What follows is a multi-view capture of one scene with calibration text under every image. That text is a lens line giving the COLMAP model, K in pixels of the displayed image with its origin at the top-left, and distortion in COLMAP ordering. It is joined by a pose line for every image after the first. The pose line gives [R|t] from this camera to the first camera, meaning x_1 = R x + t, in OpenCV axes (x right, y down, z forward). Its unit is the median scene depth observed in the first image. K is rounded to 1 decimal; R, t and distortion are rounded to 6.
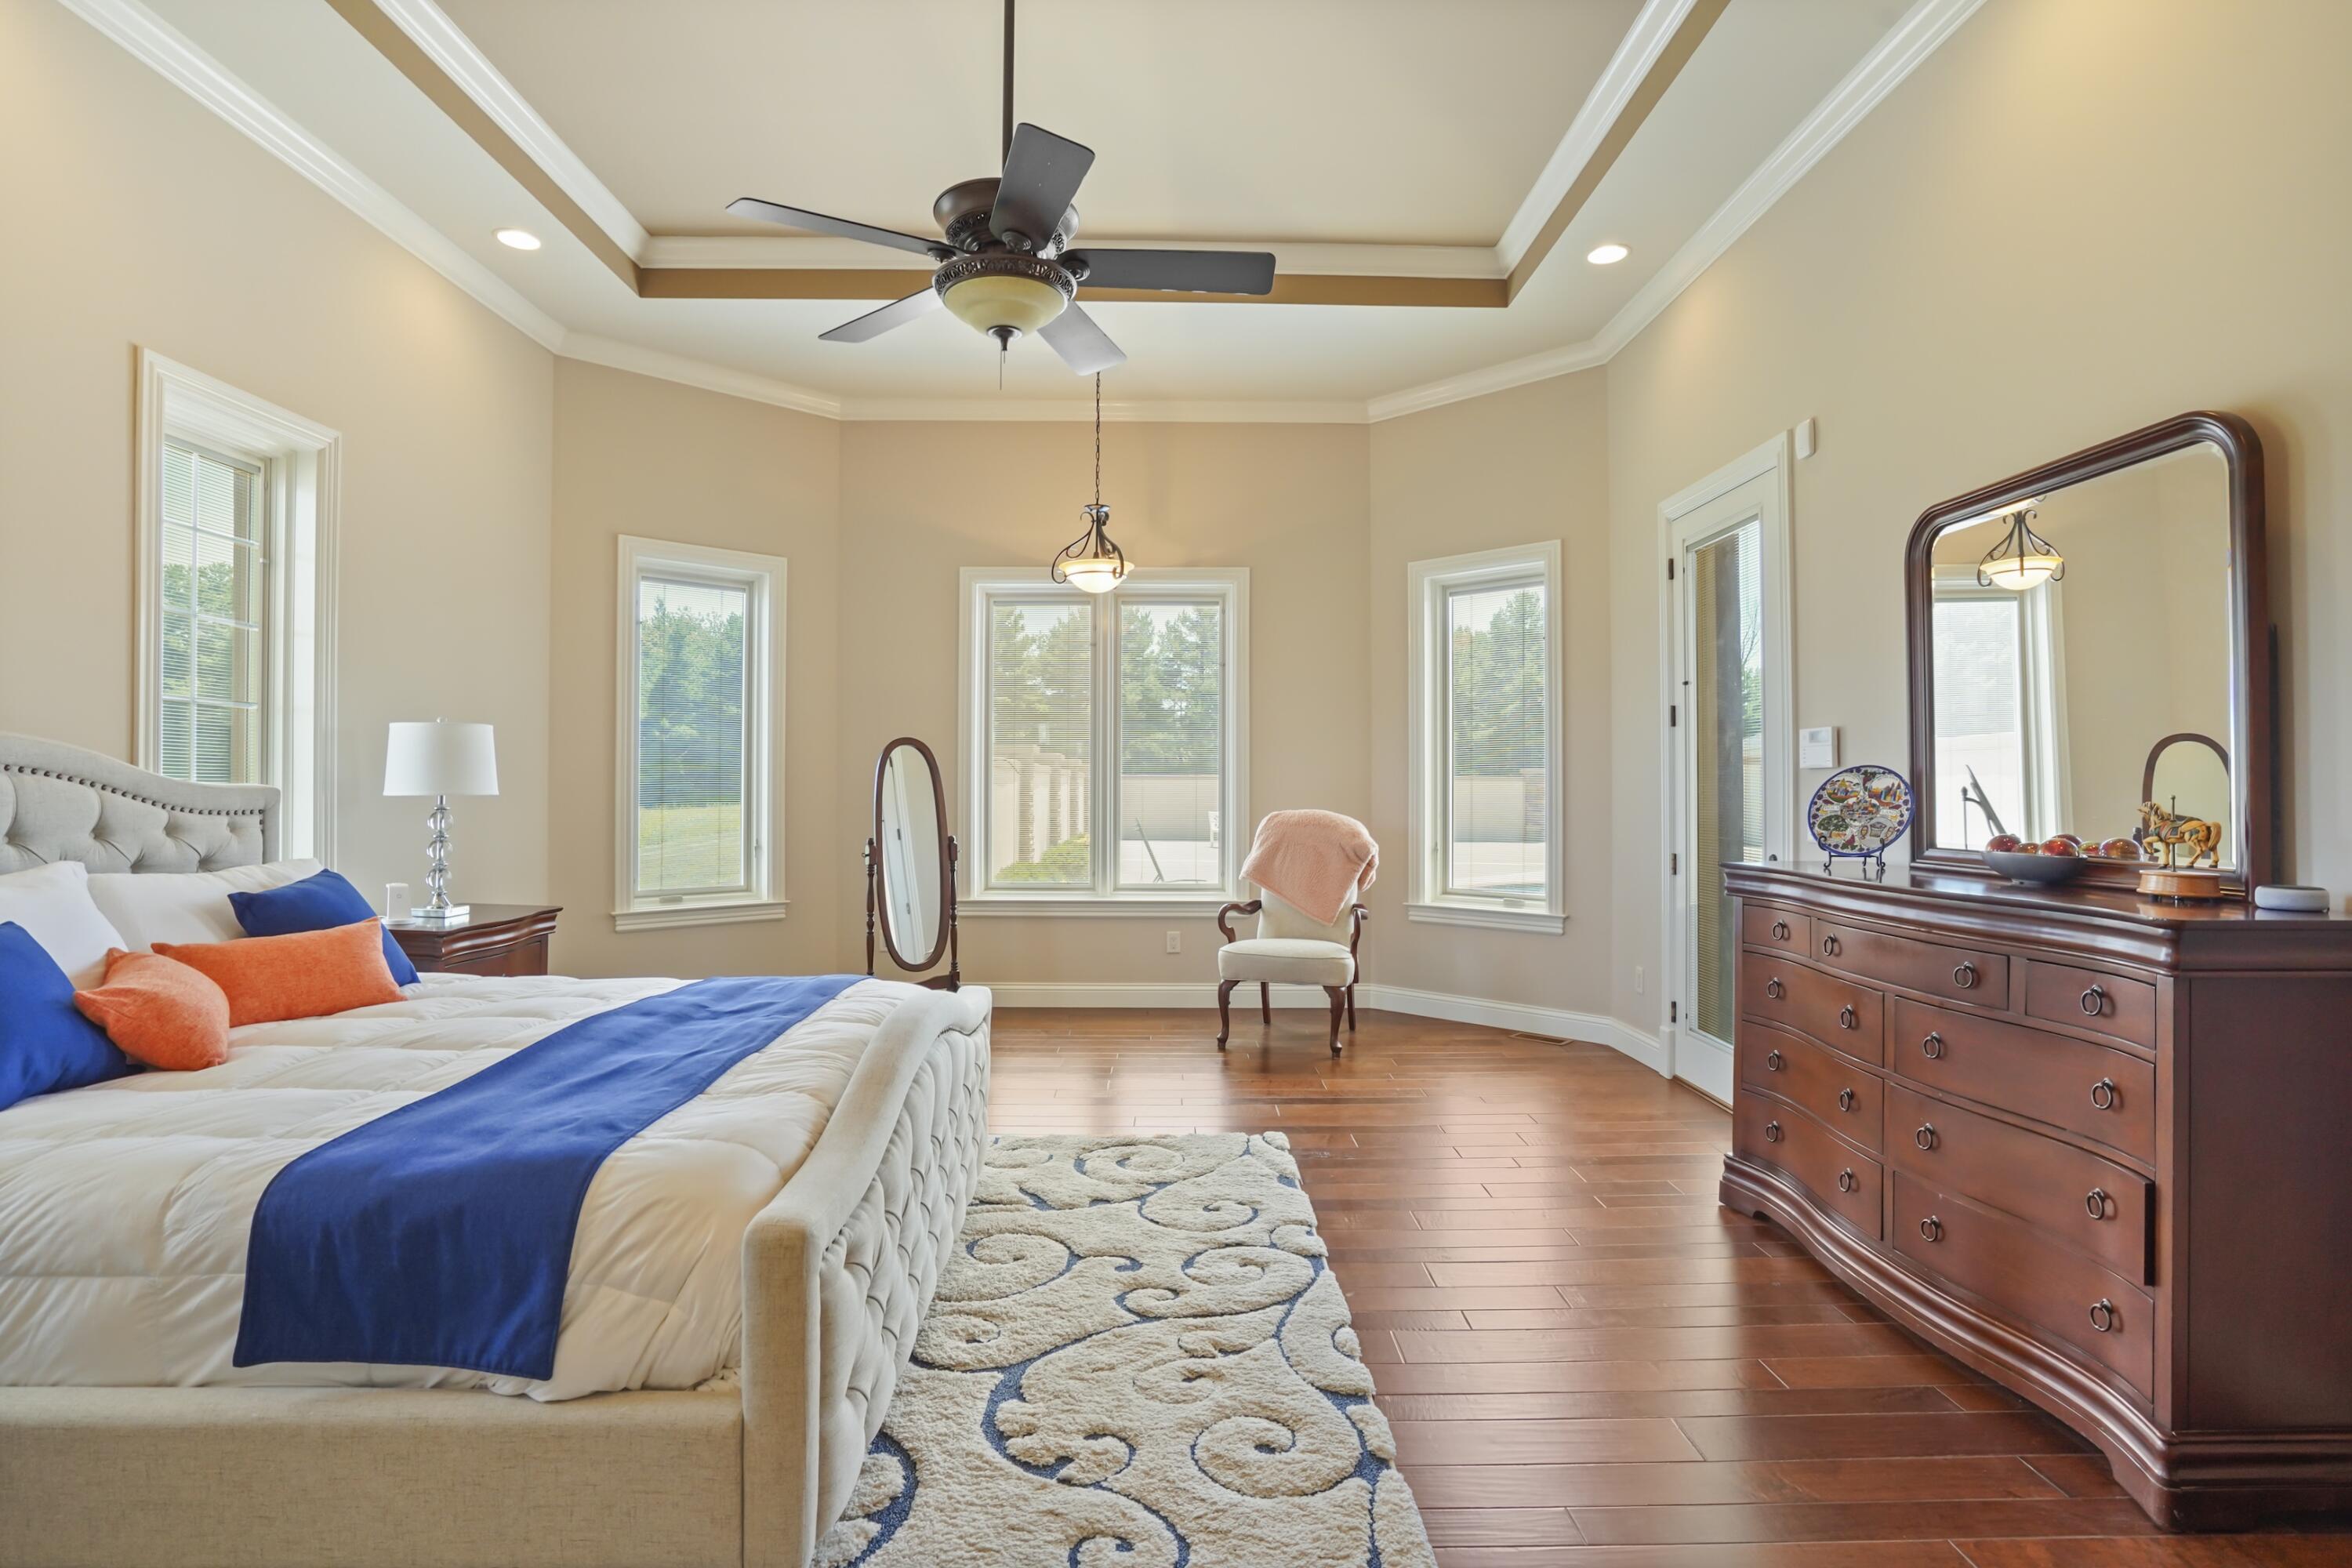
lens RADIAL K [[1140.0, 0, 1178.6], [0, 1140.0, 771.6], [0, 0, 1]] dist [-0.038414, 0.001145]
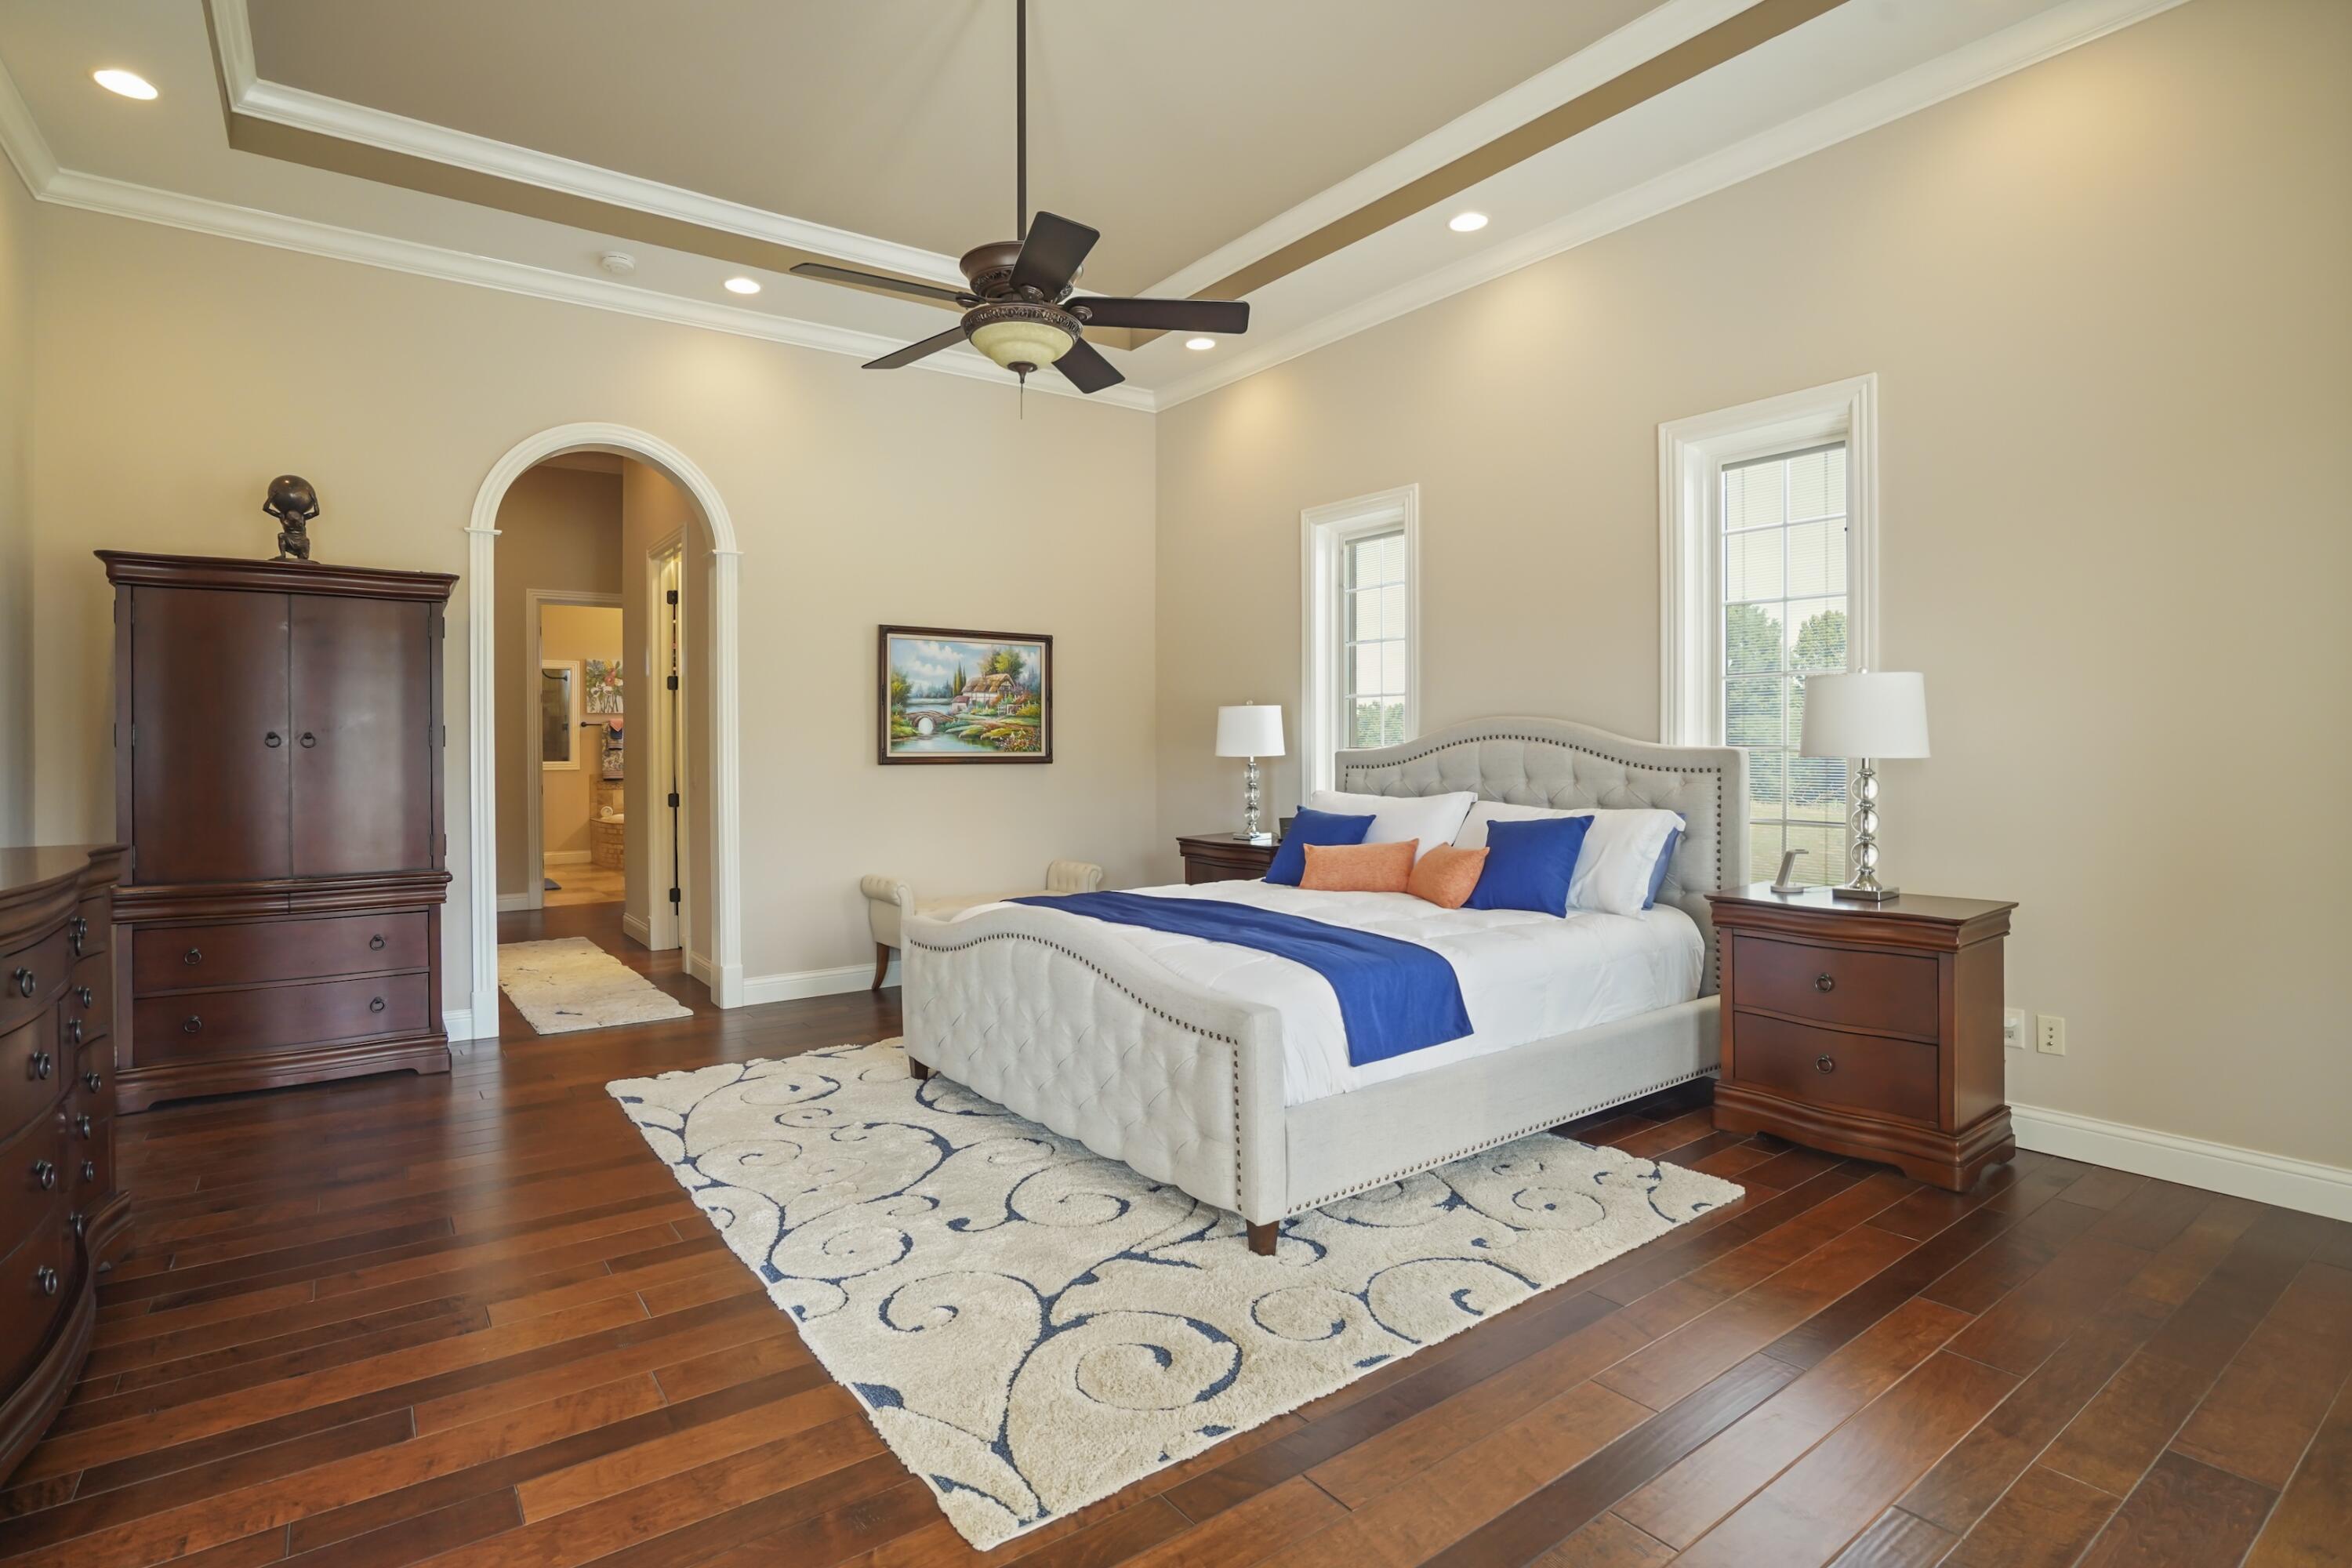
lens RADIAL K [[1140.0, 0, 1178.6], [0, 1140.0, 771.6], [0, 0, 1]] dist [-0.038414, 0.001145]
pose [[-0.820088, 0.013075, -0.572088, 0.347937], [0.006597, 0.999889, 0.013396, 0.019866], [0.572199, 0.007212, -0.820083, 1.822743]]
